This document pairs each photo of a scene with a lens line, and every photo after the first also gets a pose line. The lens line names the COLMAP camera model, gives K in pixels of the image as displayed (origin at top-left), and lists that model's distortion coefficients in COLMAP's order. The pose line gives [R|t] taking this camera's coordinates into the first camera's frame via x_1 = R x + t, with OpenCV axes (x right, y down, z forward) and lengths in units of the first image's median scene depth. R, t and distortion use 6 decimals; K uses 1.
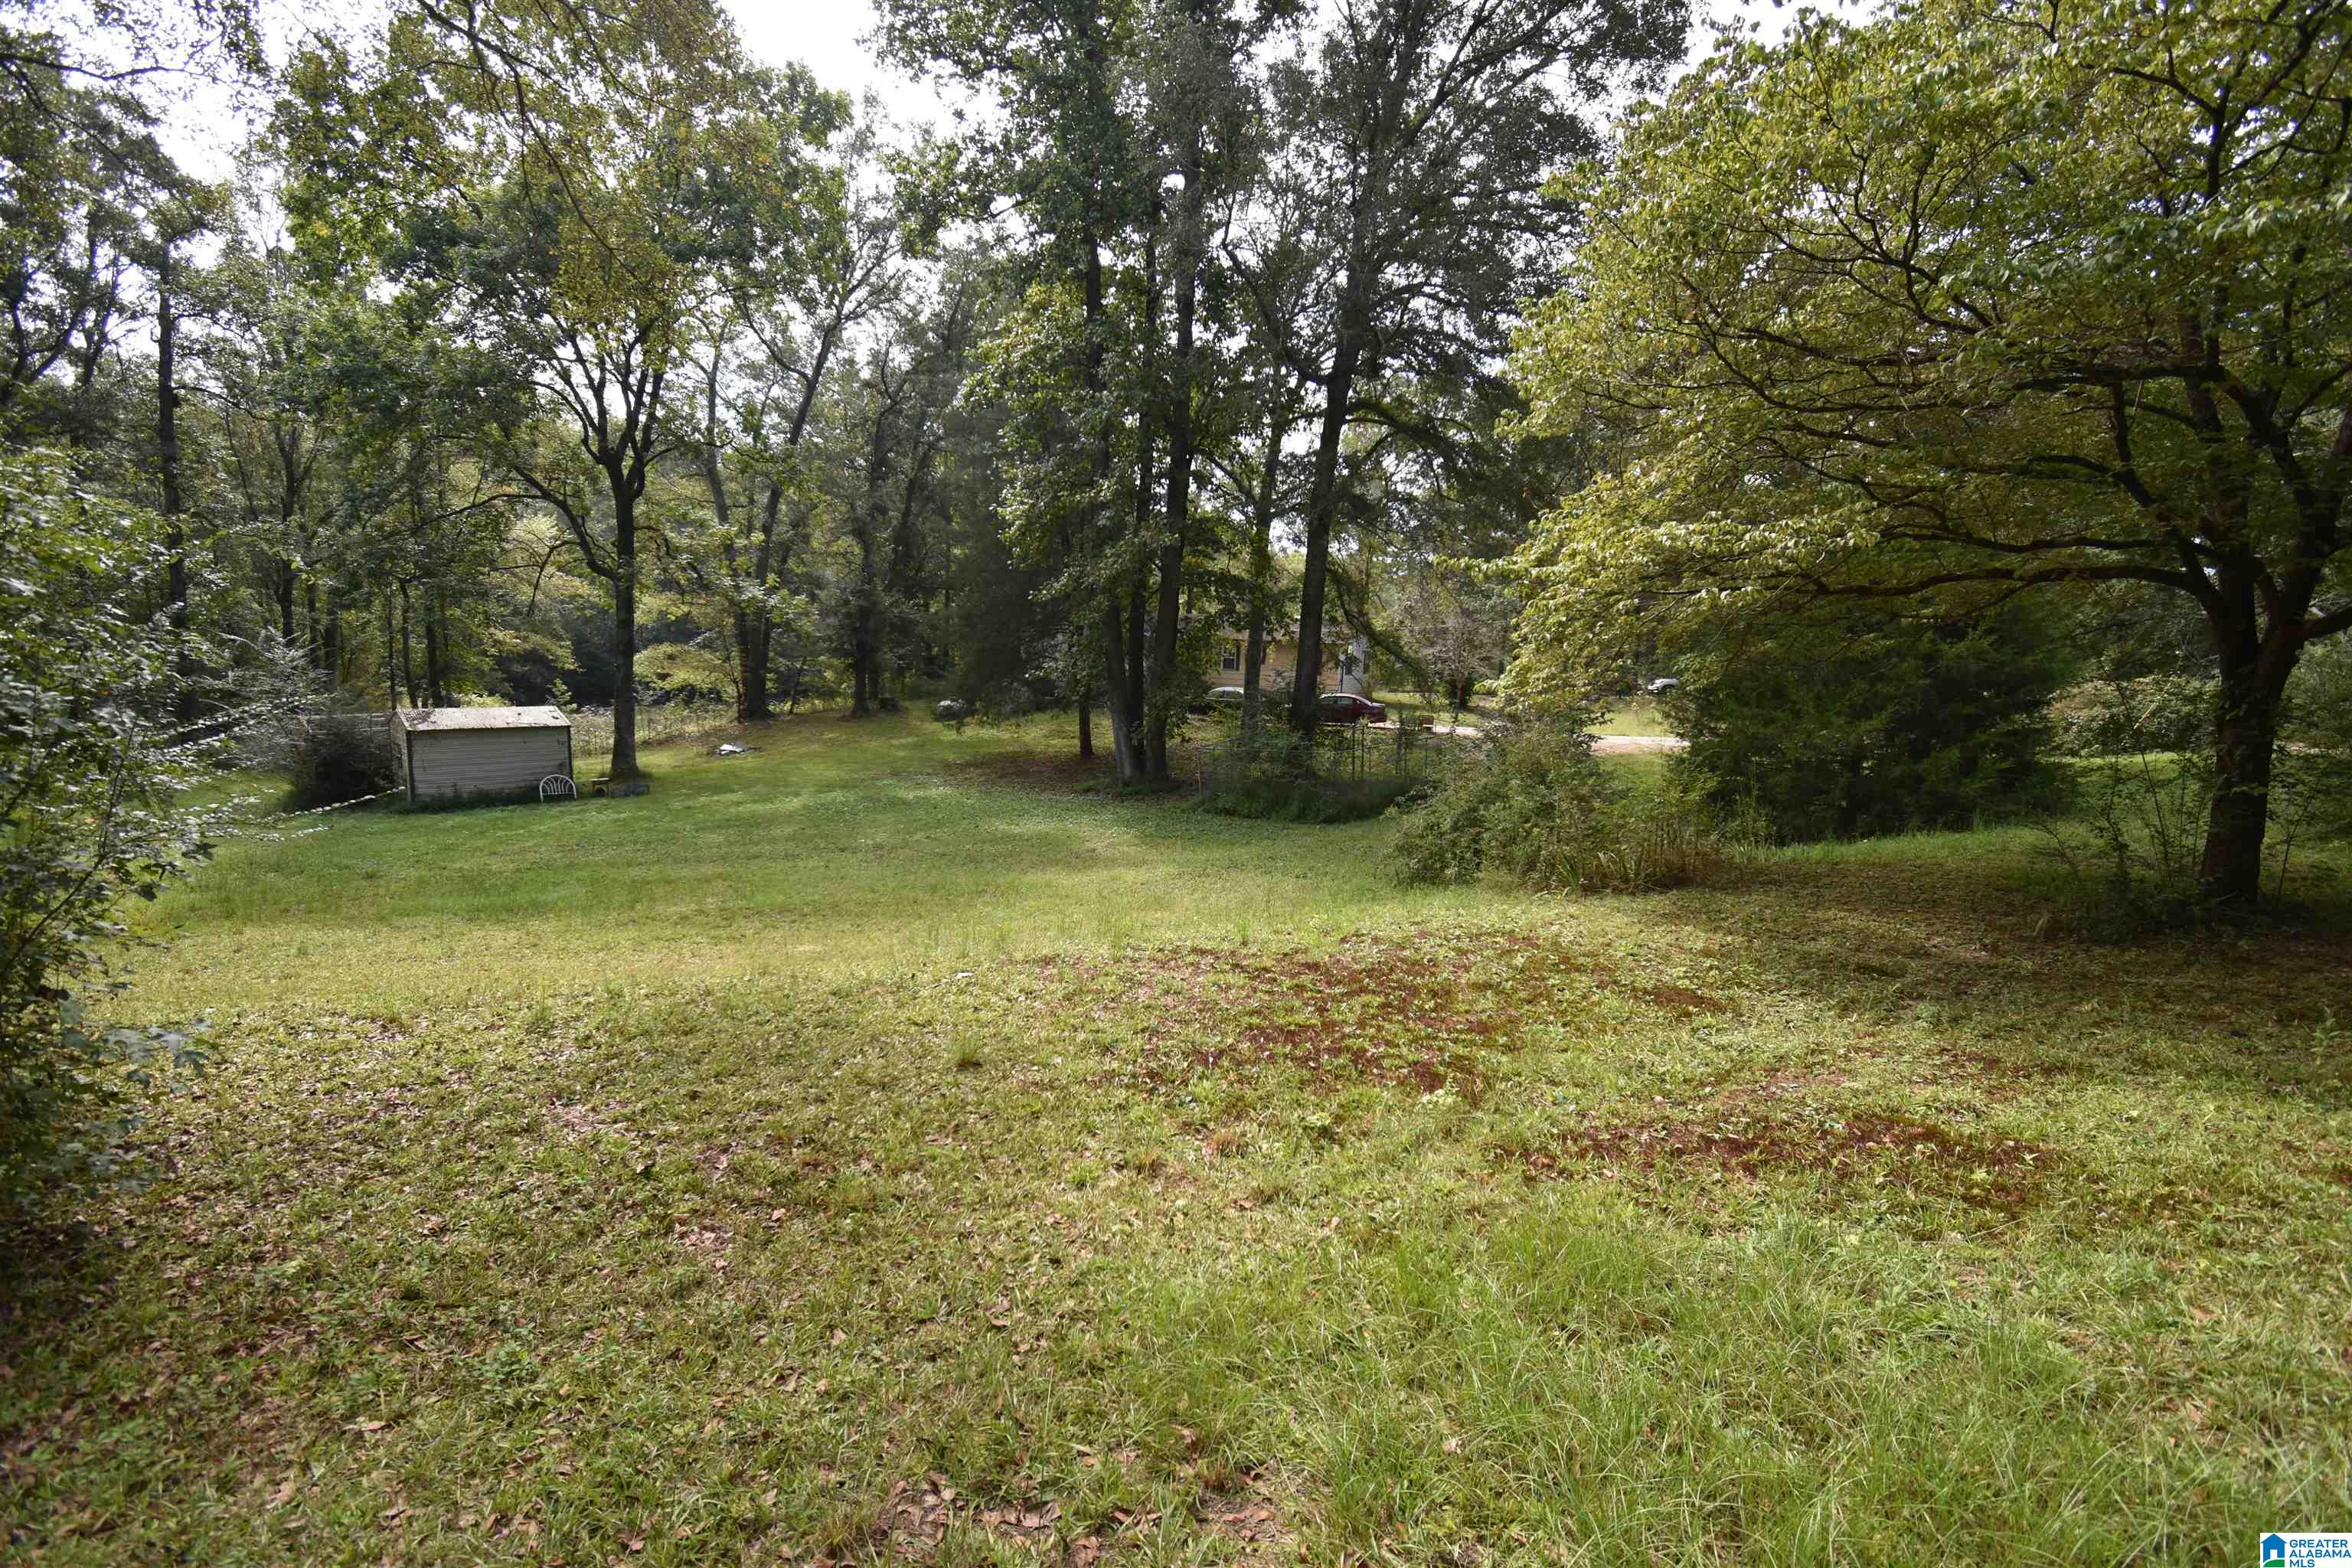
lens RADIAL K [[1038.7, 0, 1175.4], [0, 1038.7, 775.5], [0, 0, 1]] dist [0.014758, -0.024535]
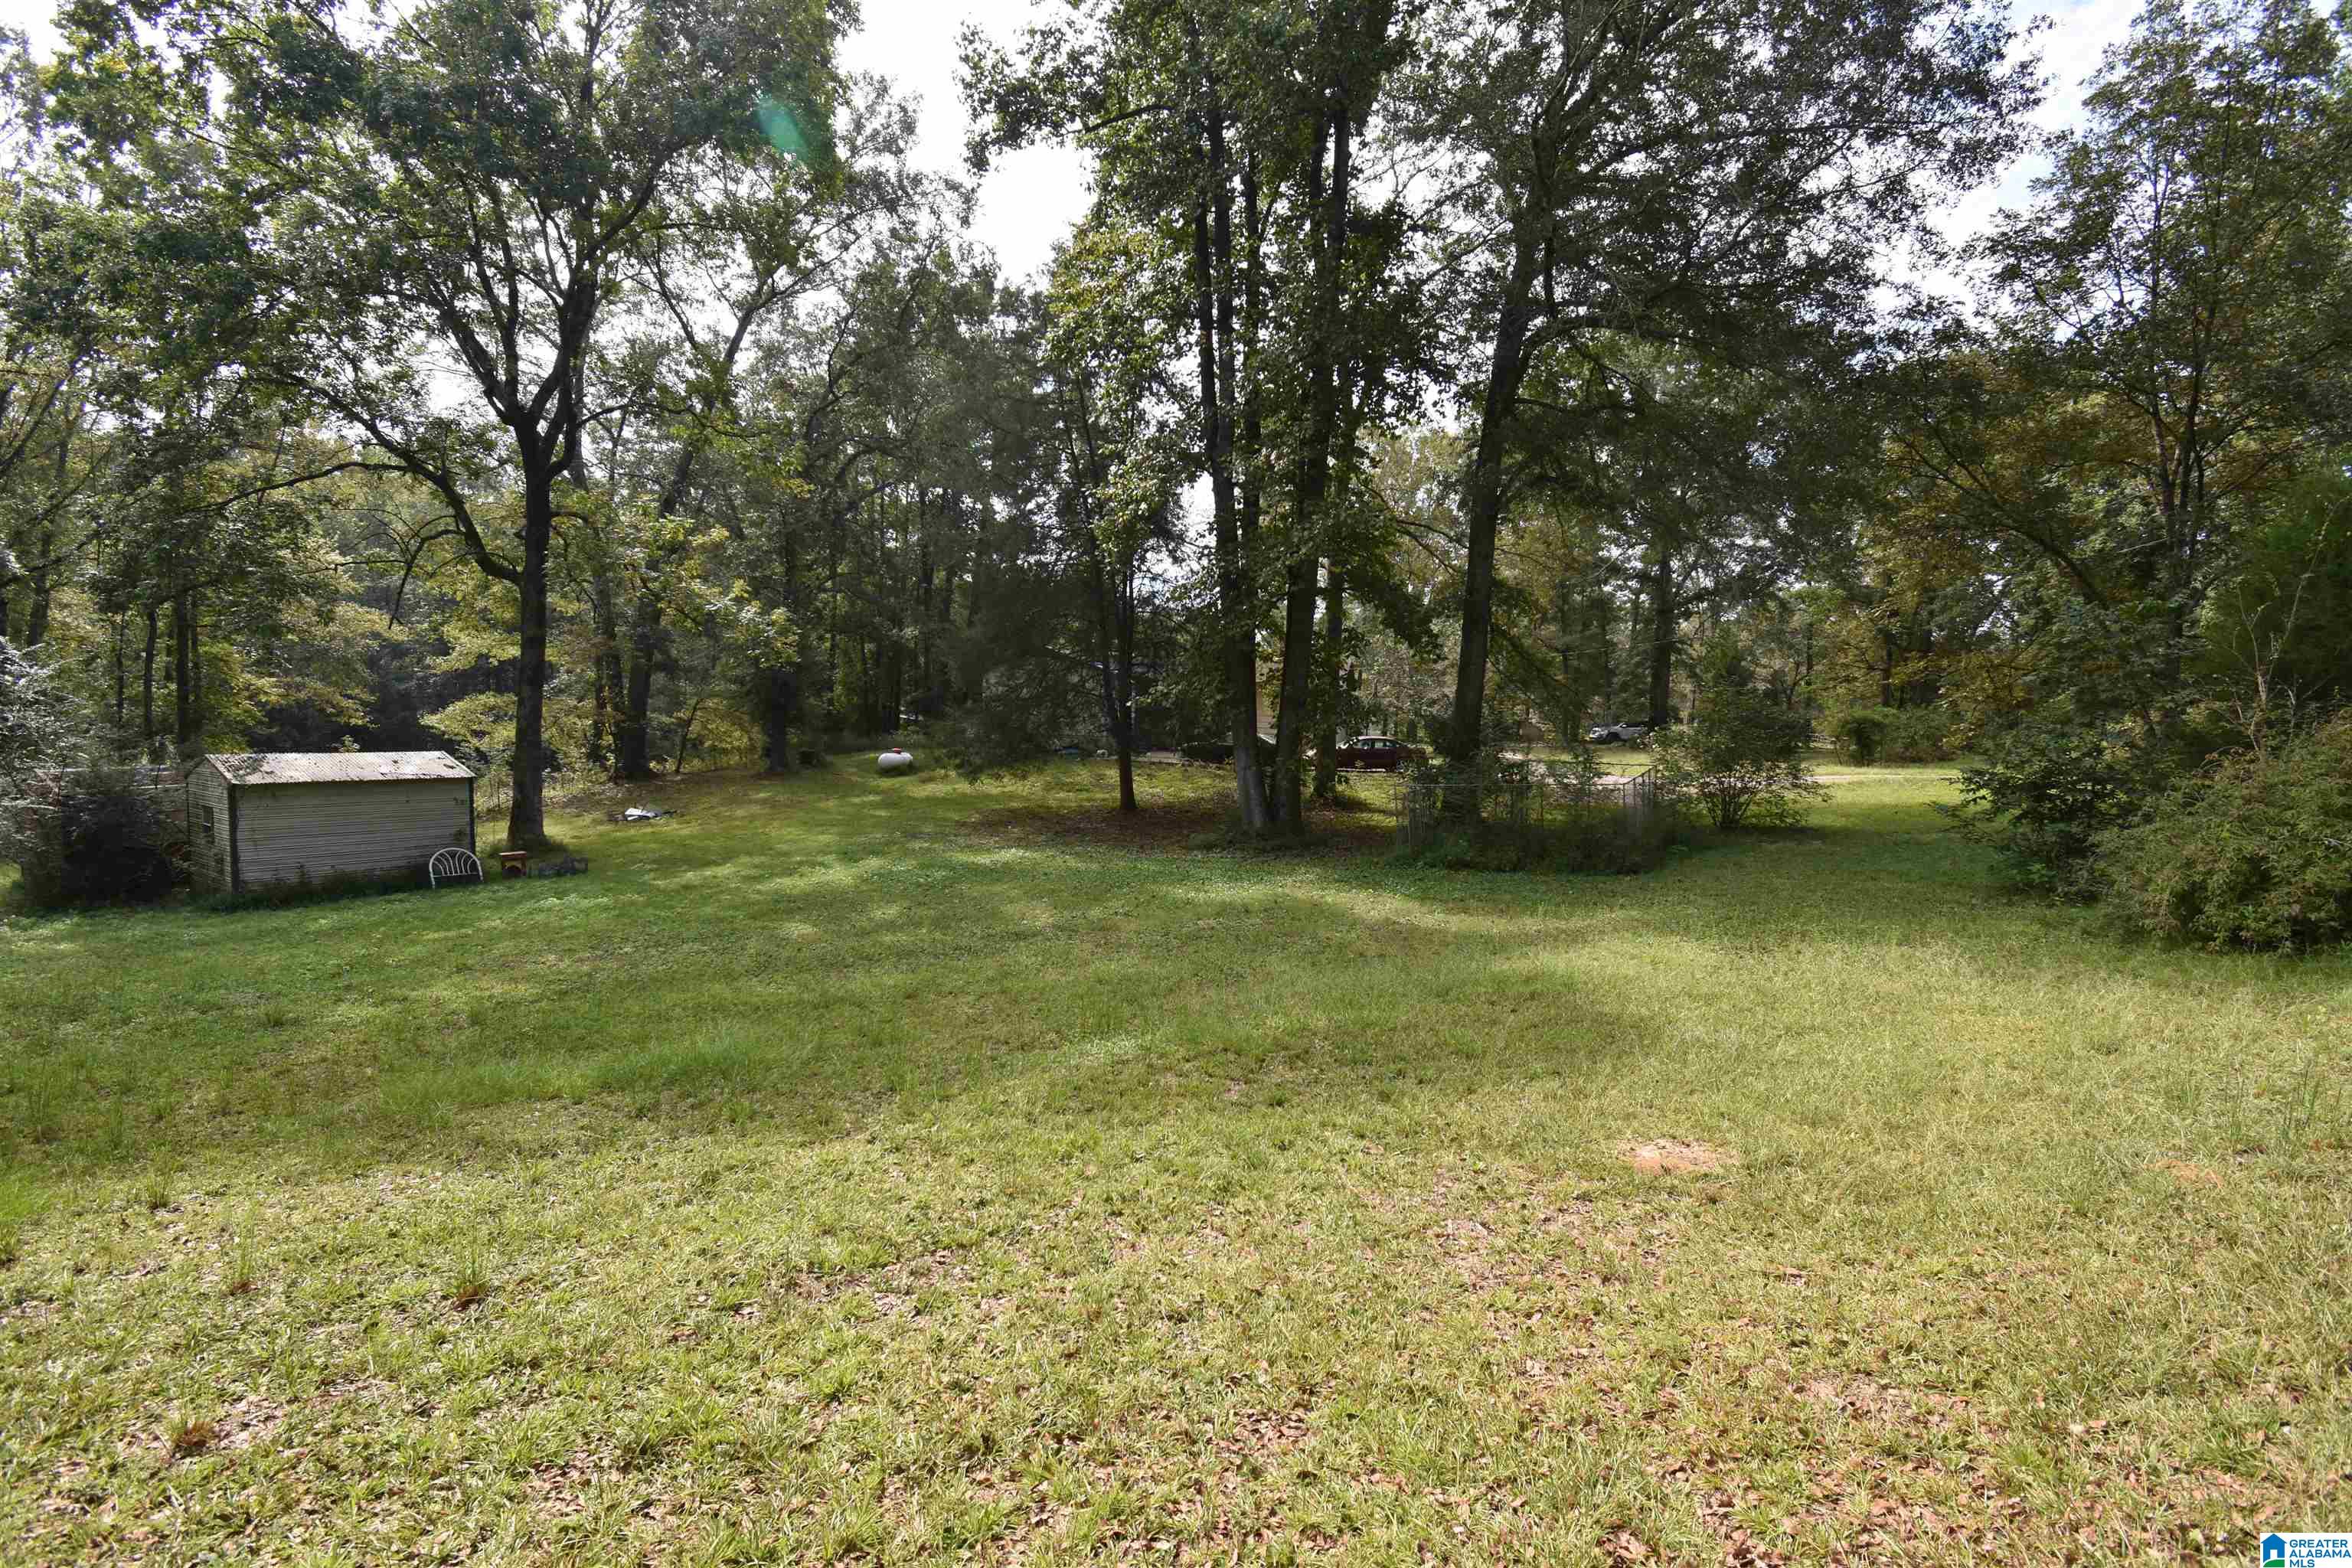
lens RADIAL K [[1038.7, 0, 1175.4], [0, 1038.7, 775.5], [0, 0, 1]] dist [0.014758, -0.024535]
pose [[0.980505, -0.017096, 0.195749, -0.257844], [0.030080, 0.997525, -0.063553, 0.009817], [-0.194178, 0.068203, 0.978592, 0.221882]]
